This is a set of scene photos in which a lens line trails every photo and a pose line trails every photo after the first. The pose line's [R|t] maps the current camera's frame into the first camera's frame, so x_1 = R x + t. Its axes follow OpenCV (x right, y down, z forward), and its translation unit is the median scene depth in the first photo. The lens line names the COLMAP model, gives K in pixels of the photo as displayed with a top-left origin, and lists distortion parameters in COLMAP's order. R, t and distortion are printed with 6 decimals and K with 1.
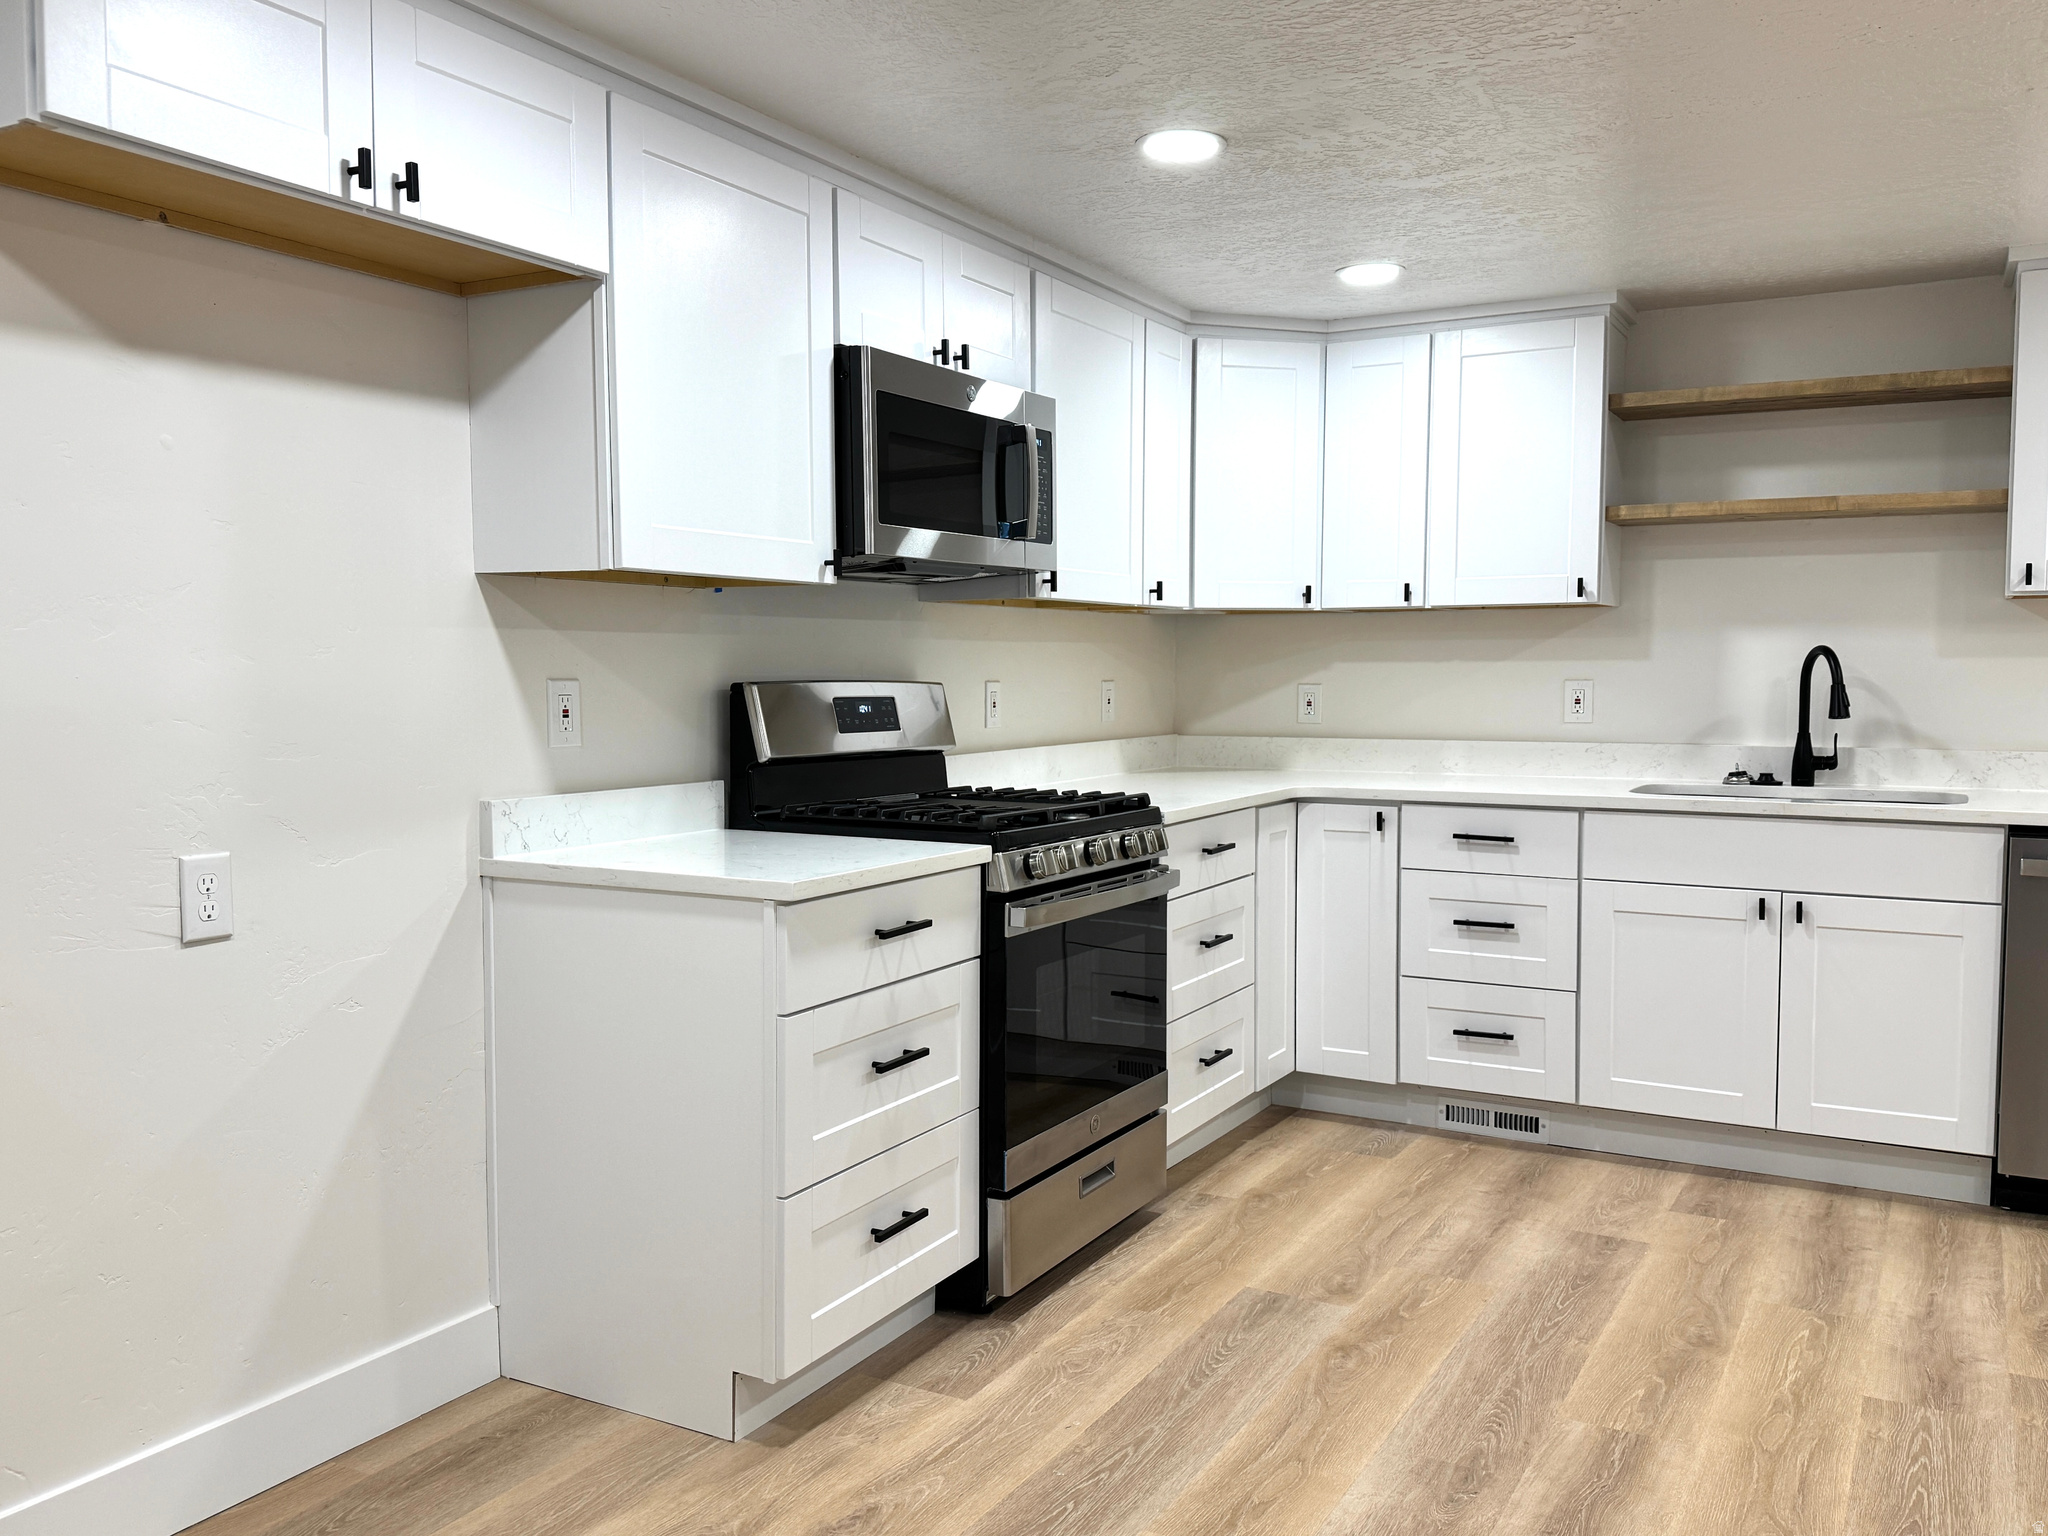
lens RADIAL K [[1653.2, 0, 1031.0], [0, 1653.2, 766.3], [0, 0, 1]] dist [0.143727, -0.244725]
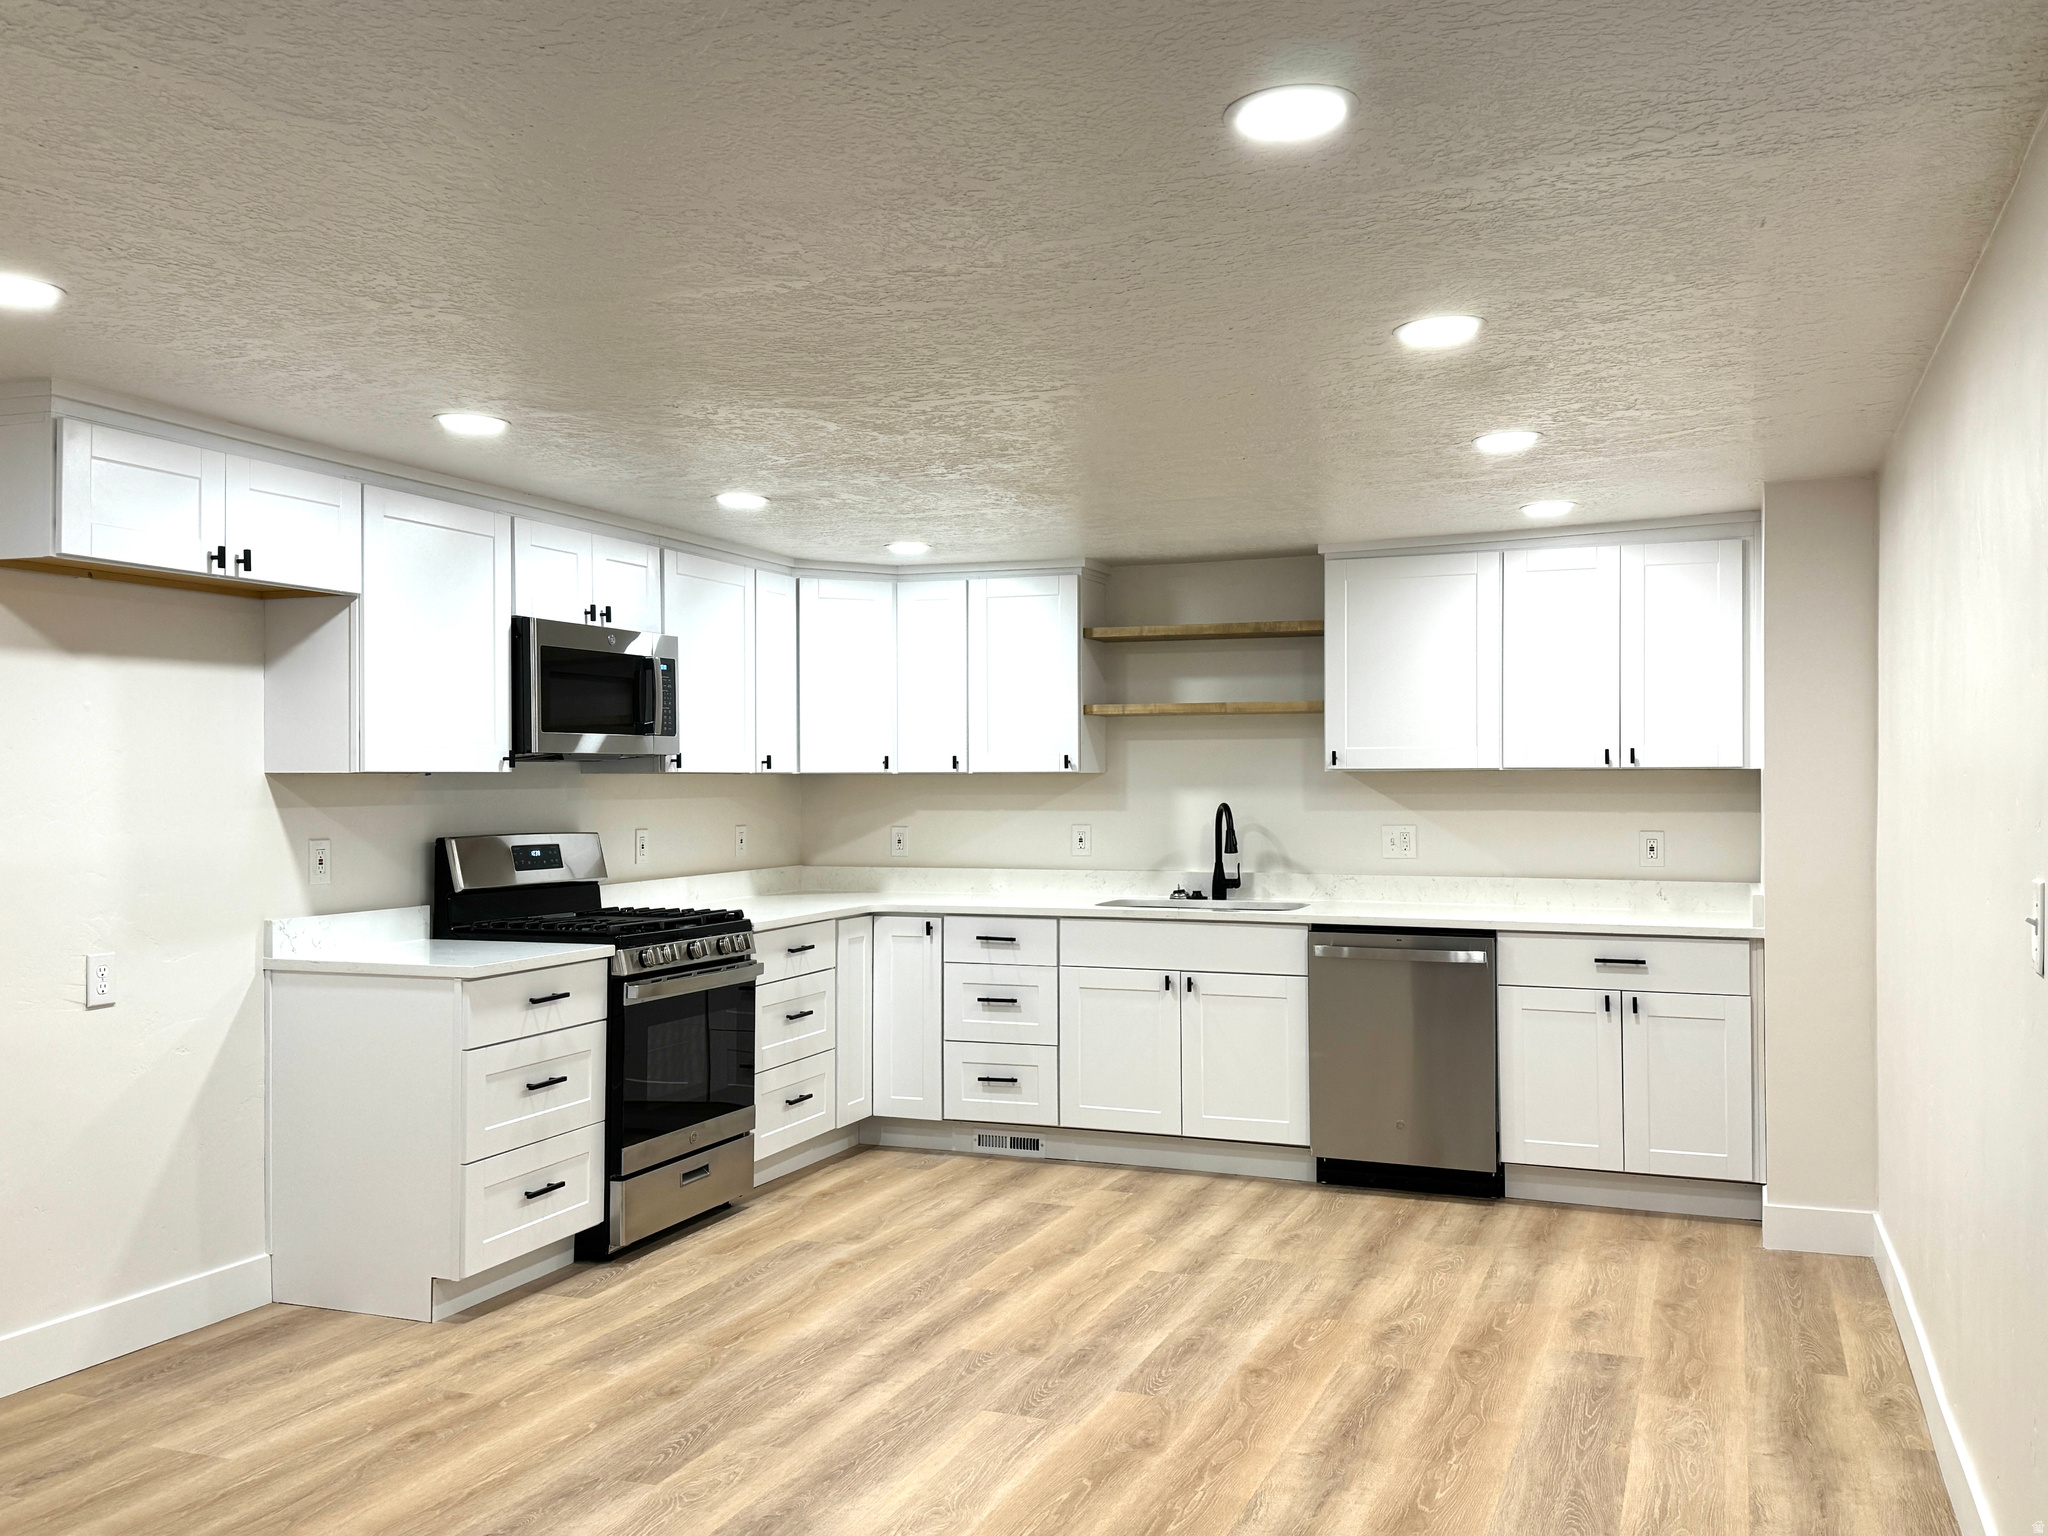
lens RADIAL K [[1761.7, 0, 1038.3], [0, 1761.7, 773.0], [0, 0, 1]] dist [0.164837, -0.329733]
pose [[0.989701, -0.000764, 0.143146, 0.111401], [0.010103, 0.997865, -0.064527, -0.000524], [-0.142791, 0.065308, 0.987596, -0.595514]]
